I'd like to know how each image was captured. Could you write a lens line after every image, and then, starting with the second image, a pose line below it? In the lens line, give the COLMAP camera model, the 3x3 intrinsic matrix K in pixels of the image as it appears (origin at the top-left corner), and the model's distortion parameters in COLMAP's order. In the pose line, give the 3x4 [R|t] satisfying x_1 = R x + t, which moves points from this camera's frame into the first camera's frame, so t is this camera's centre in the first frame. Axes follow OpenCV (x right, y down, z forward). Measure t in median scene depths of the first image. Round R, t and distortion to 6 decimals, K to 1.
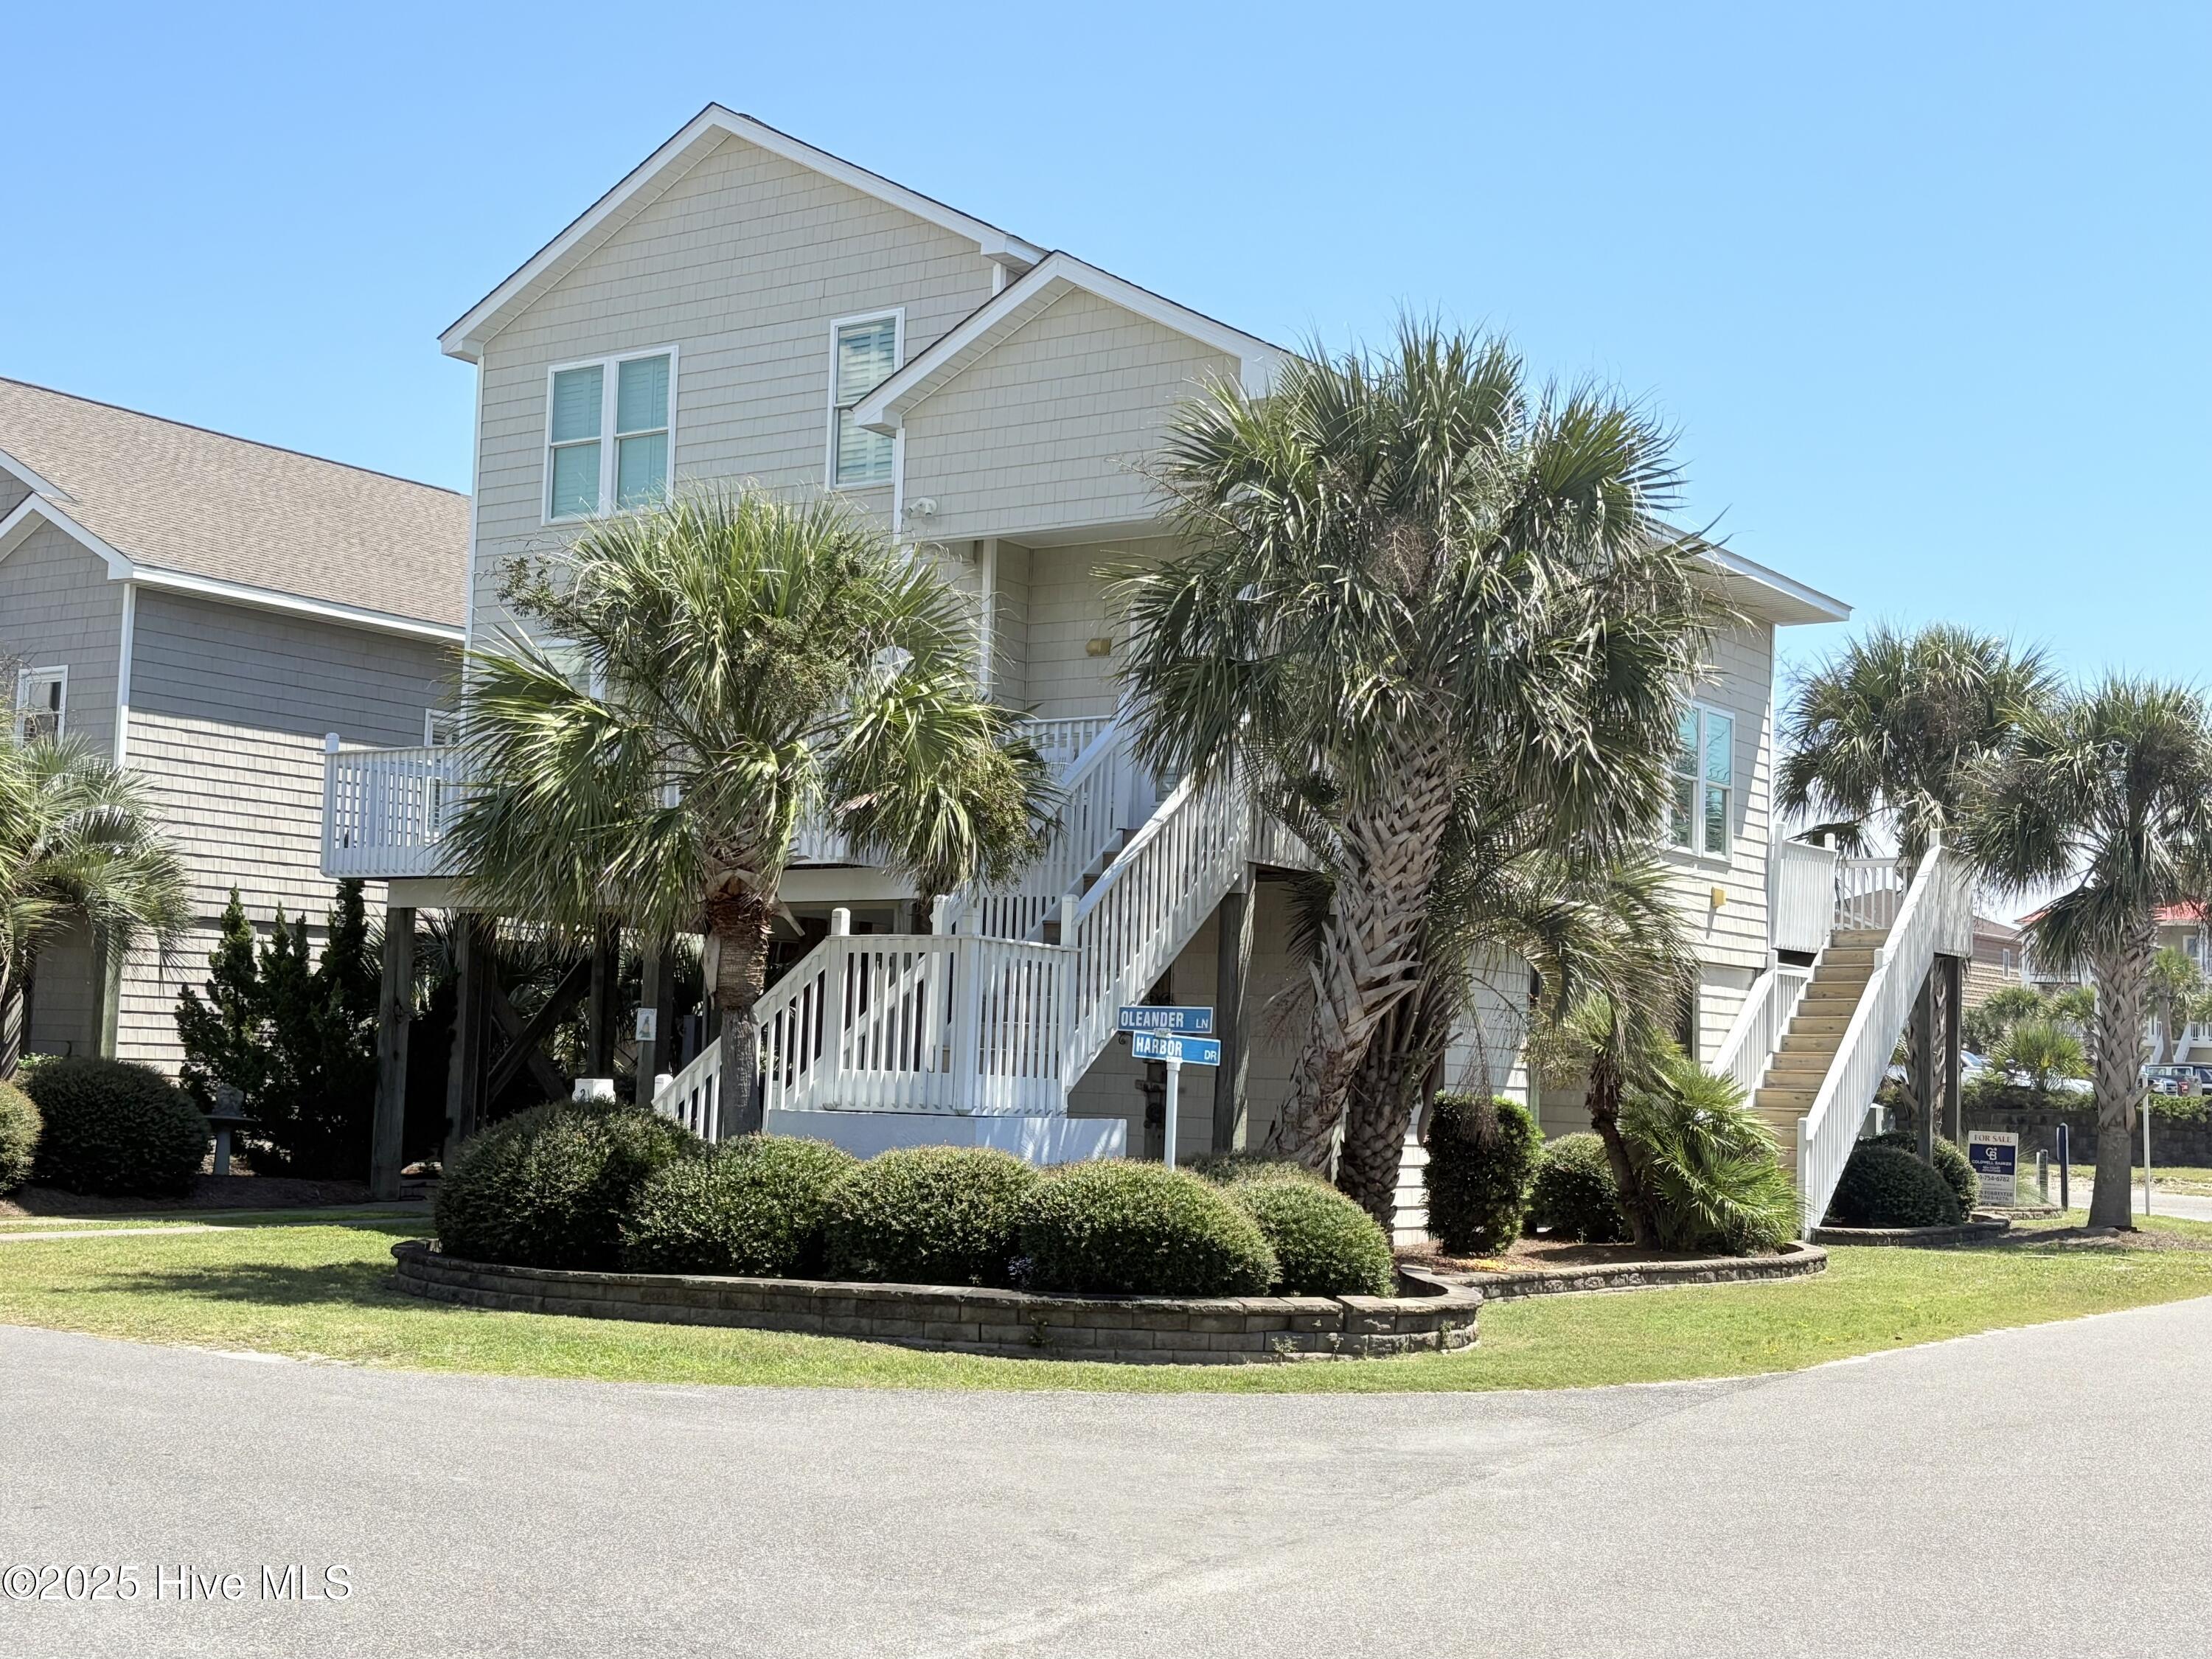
lens RADIAL K [[2810.7, 0, 1106.1], [0, 2810.7, 829.7], [0, 0, 1]] dist [0.101213, -0.009567]
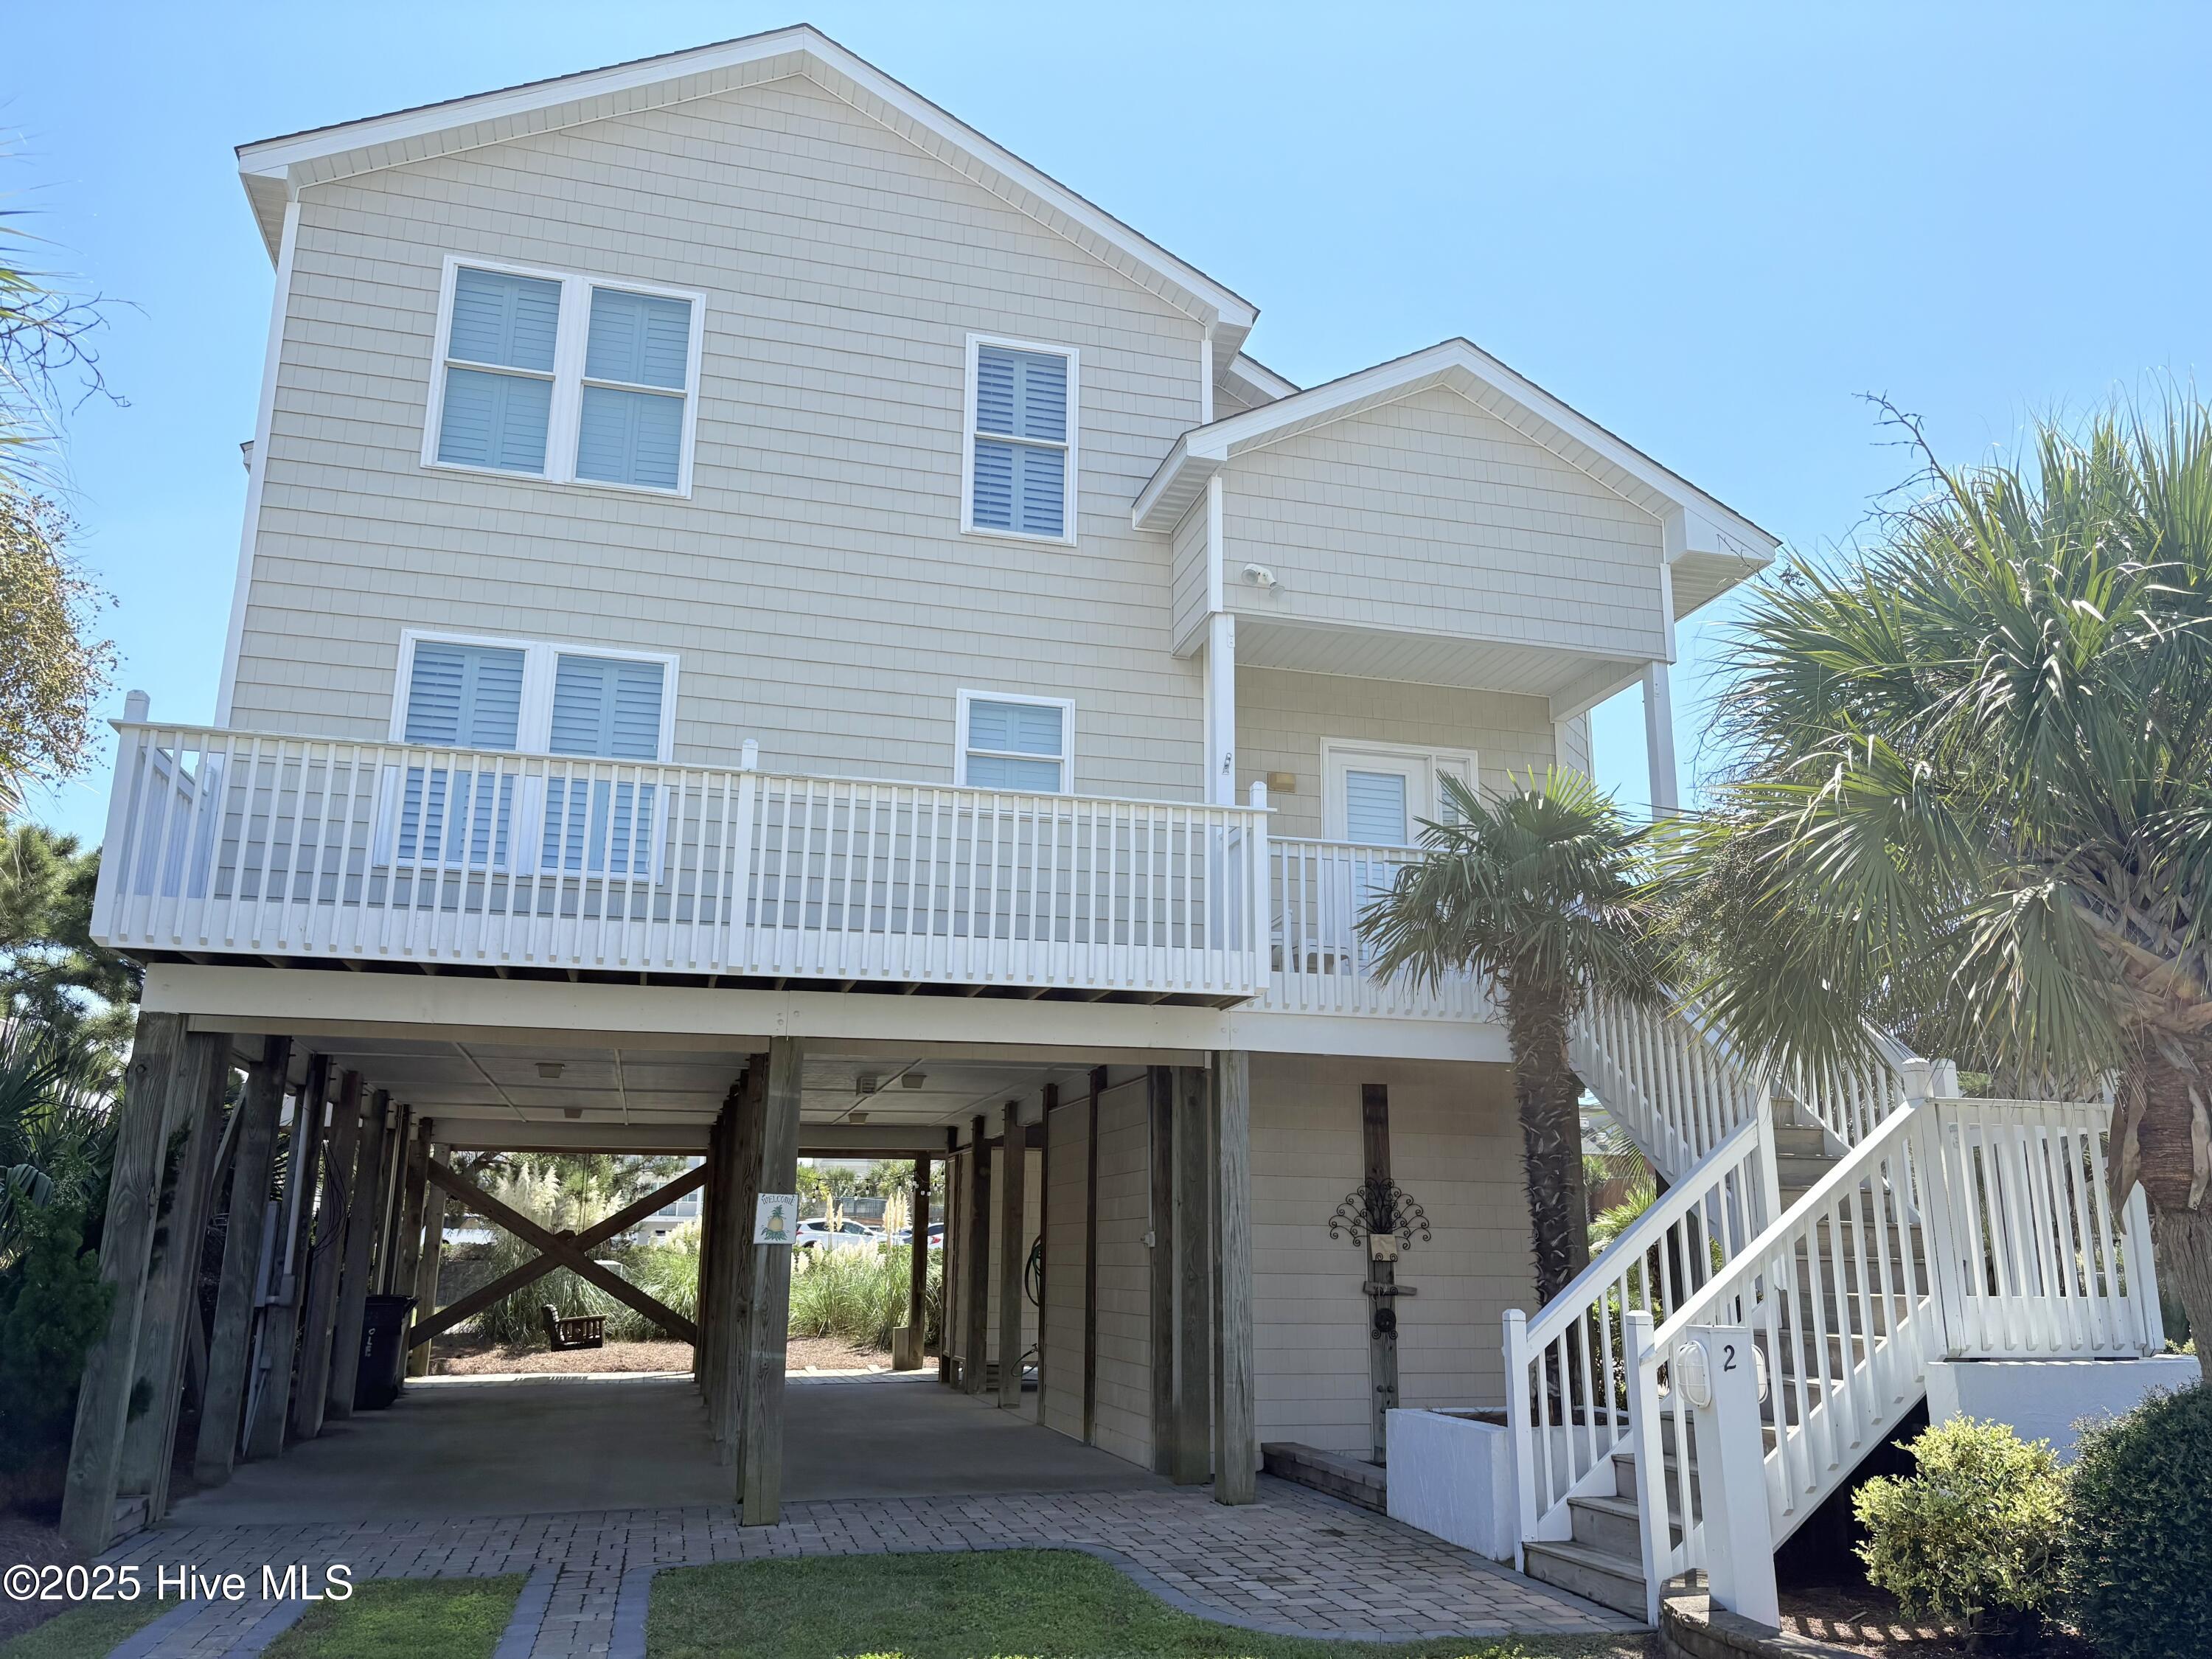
lens RADIAL K [[1675.0, 0, 1106.0], [0, 1675.0, 829.5], [0, 0, 1]] dist [0.033064, -0.057787]
pose [[0.638935, 0.161506, 0.752116, -0.397107], [-0.056112, 0.984893, -0.163823, 0.036797], [-0.767212, 0.062470, 0.638345, 0.640665]]
